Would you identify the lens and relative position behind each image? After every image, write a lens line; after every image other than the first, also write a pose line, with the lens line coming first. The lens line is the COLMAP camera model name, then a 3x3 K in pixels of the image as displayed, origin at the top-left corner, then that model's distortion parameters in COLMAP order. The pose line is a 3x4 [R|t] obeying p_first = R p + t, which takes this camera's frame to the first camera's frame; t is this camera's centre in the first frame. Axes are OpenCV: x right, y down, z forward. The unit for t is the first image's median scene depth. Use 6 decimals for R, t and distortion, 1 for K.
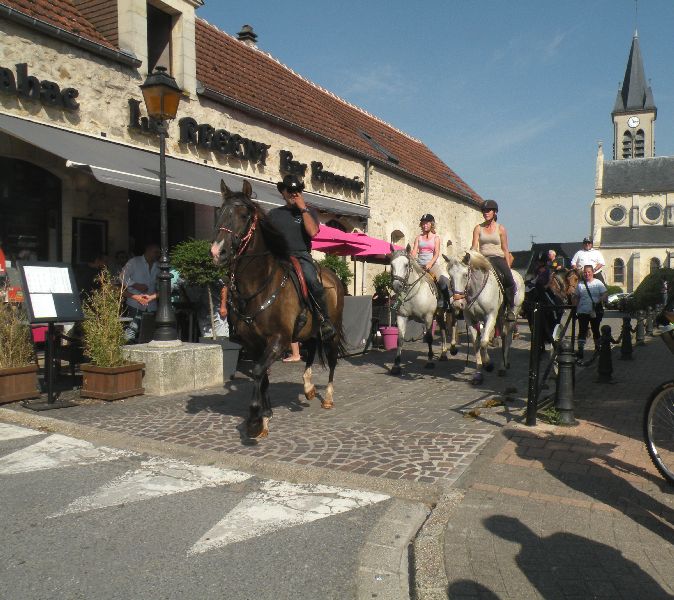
lens RADIAL K [[620.7, 0, 337.0], [0, 620.7, 300.0], [0, 0, 1]] dist [0.004936, 0.010556]
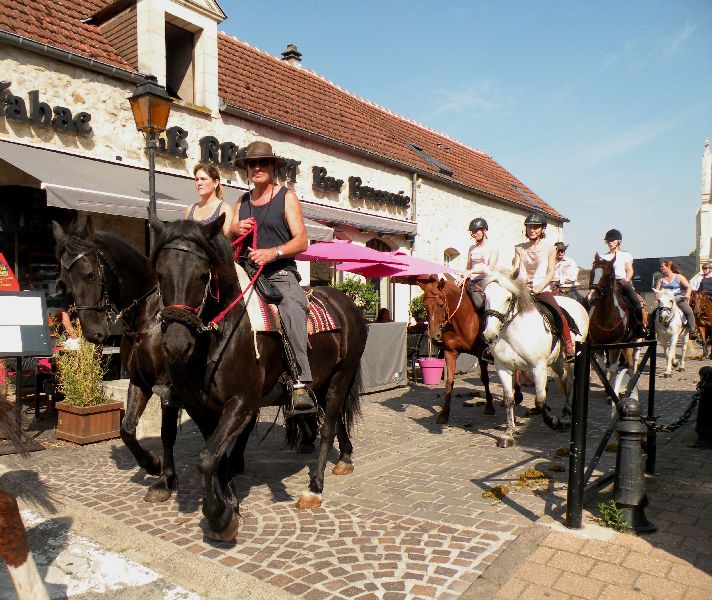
lens RADIAL K [[508.4, 0, 356.0], [0, 508.4, 300.0], [0, 0, 1]] dist [0.006296, 0.000645]
pose [[0.974526, -0.011809, -0.223962, 0.143337], [0.005027, 0.999512, -0.030829, -0.016449], [0.224217, 0.028918, 0.974110, 0.280459]]
